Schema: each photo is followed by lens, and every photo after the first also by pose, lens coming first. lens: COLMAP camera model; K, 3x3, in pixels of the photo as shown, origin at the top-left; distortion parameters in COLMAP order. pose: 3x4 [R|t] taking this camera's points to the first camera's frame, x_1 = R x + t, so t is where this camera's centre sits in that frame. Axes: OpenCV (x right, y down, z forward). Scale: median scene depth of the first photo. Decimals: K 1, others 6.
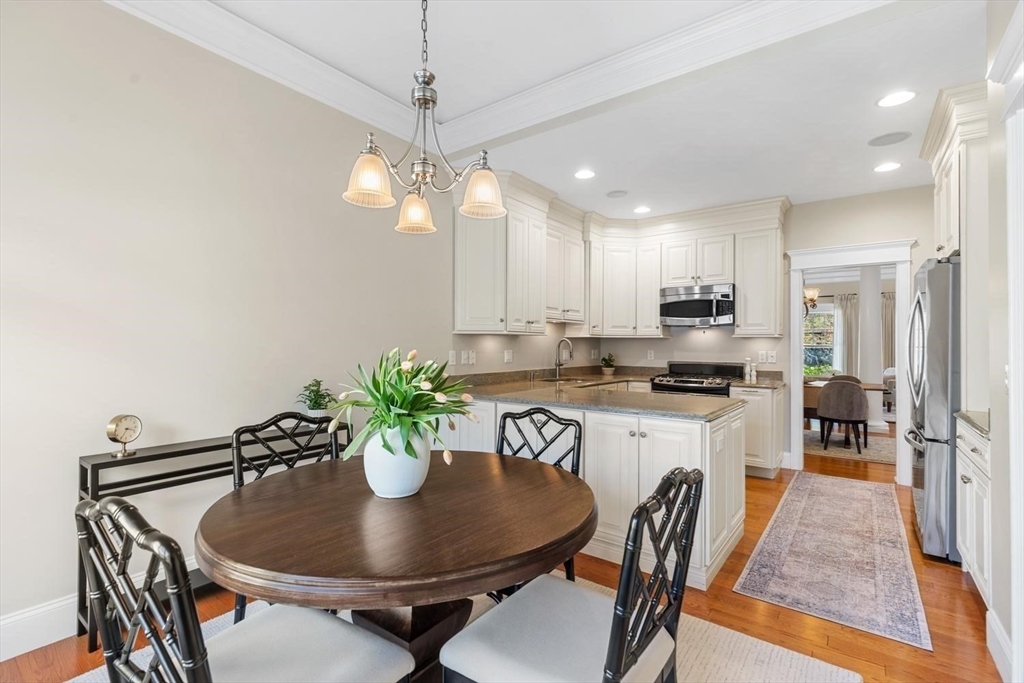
lens RADIAL K [[463.2, 0, 512.0], [0, 463.2, 341.5], [0, 0, 1]] dist [-0.000290, 0.000026]
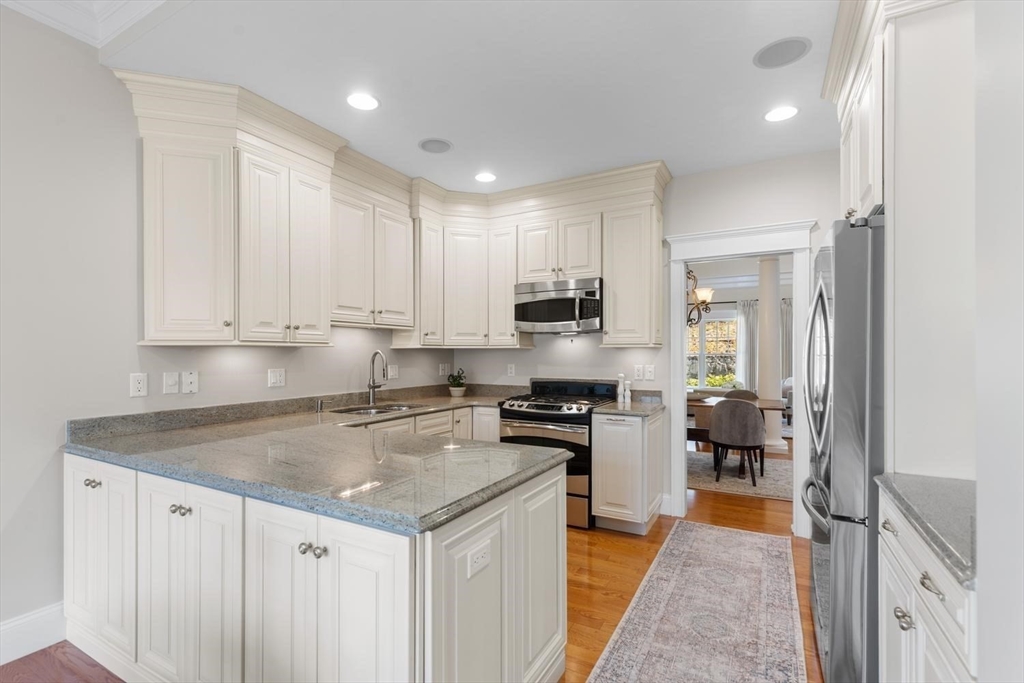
lens RADIAL K [[466.2, 0, 509.5], [0, 466.2, 354.4], [0, 0, 1]] dist [0.000715, -0.000133]
pose [[0.990347, -0.007023, 0.138431, 0.217529], [0.005663, 0.999932, 0.010214, -0.006505], [-0.138494, -0.009331, 0.990319, 0.252931]]
